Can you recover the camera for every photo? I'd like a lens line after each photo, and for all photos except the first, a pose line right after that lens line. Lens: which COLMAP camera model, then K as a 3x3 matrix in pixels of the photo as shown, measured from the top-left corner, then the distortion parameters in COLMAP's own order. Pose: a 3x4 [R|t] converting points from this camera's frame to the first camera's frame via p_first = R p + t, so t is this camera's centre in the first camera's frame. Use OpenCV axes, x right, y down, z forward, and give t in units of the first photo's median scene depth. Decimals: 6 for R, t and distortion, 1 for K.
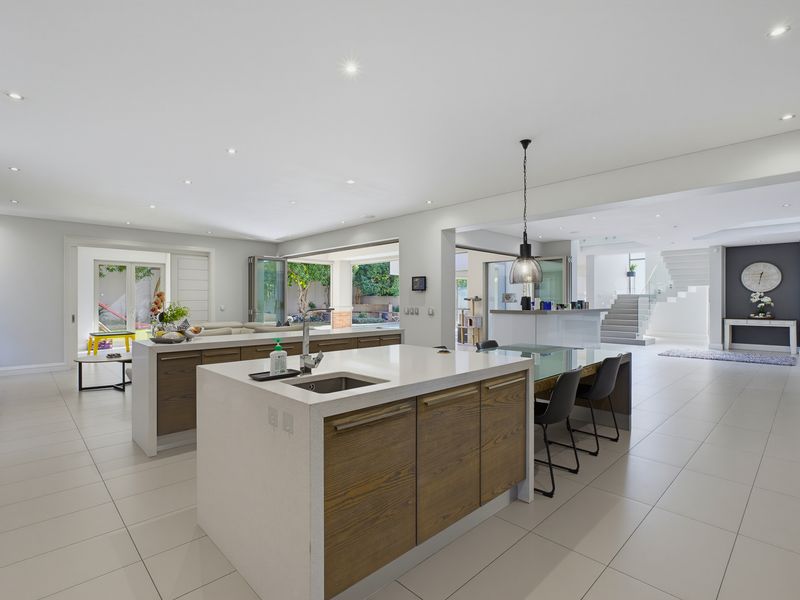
lens RADIAL K [[400.9, 0, 400.0], [0, 400.9, 300.0], [0, 0, 1]] dist [-0.006021, 0.000774]
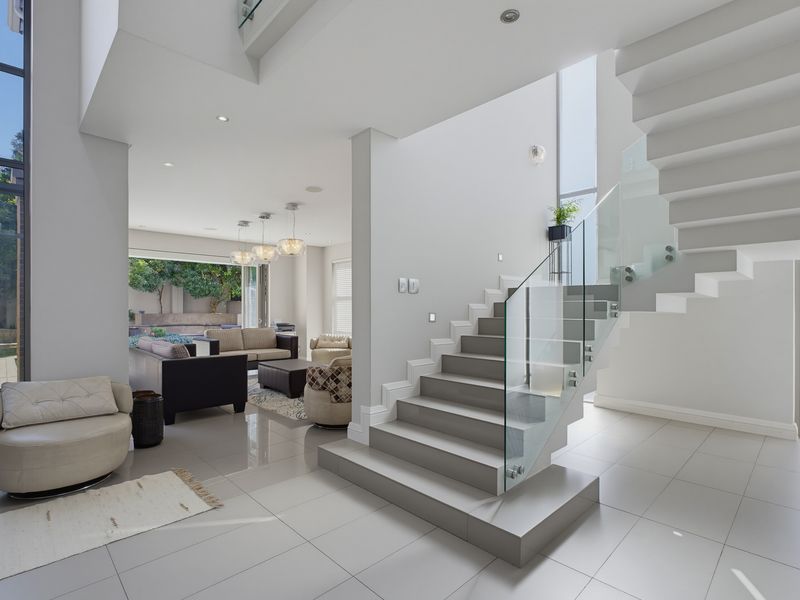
lens RADIAL K [[402.6, 0, 399.2], [0, 402.6, 306.5], [0, 0, 1]] dist [-0.015615, 0.000376]
pose [[1.000000, -0.000902, 0.000431, 0.613947], [0.000903, 0.999997, -0.002485, 0.002655], [-0.000429, 0.002486, 0.999997, 0.906116]]
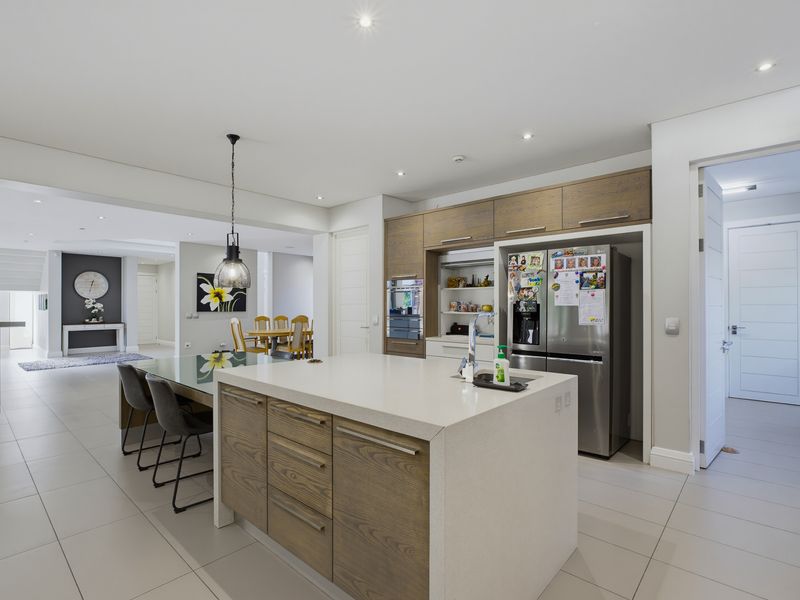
lens RADIAL K [[402.6, 0, 399.2], [0, 402.6, 306.5], [0, 0, 1]] dist [-0.015615, 0.000376]
pose [[-0.065430, -0.000487, 0.997857, -0.226753], [0.000988, 0.999999, 0.000553, 0.001041], [-0.997857, 0.001022, -0.065430, 0.233183]]
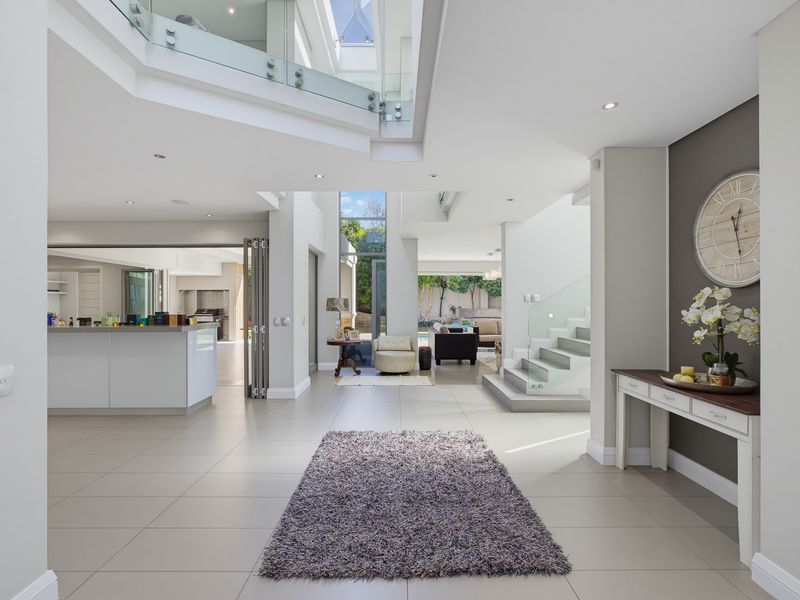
lens RADIAL K [[400.9, 0, 400.0], [0, 400.9, 300.0], [0, 0, 1]] dist [-0.006021, 0.000774]
pose [[0.723342, -0.006424, -0.690460, 0.908731], [0.003527, 0.999978, -0.005609, -0.010352], [0.690481, 0.001622, 0.723349, 0.644981]]
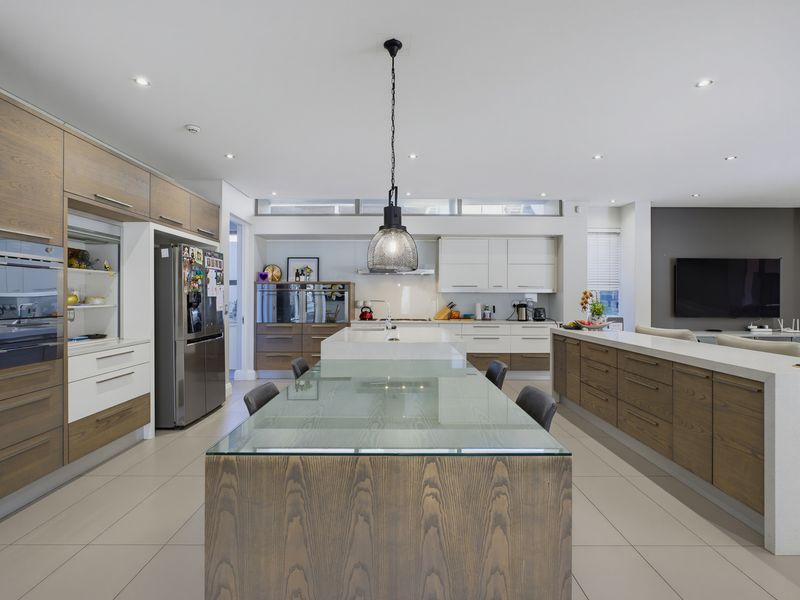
lens RADIAL K [[400.9, 0, 400.0], [0, 400.9, 300.0], [0, 0, 1]] dist [-0.006021, 0.000774]
pose [[-0.690998, 0.003989, -0.722846, 0.263729], [-0.001010, 0.999978, 0.006483, 0.001609], [0.722856, 0.005210, -0.690979, 0.504772]]
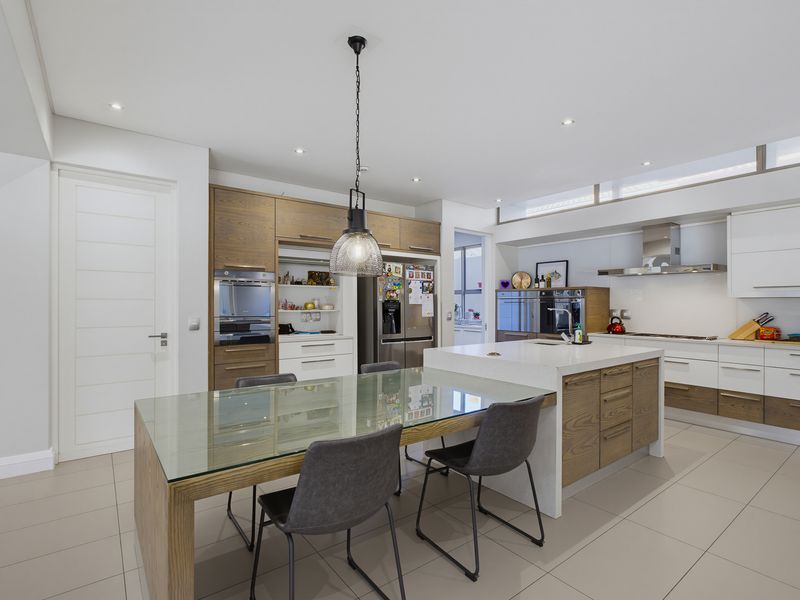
lens RADIAL K [[402.6, 0, 399.2], [0, 402.6, 306.5], [0, 0, 1]] dist [-0.015615, 0.000376]
pose [[-0.992661, -0.002214, 0.120911, 0.057290], [-0.002152, 0.999997, 0.000645, 0.003518], [-0.120912, 0.000380, -0.992663, 0.557324]]
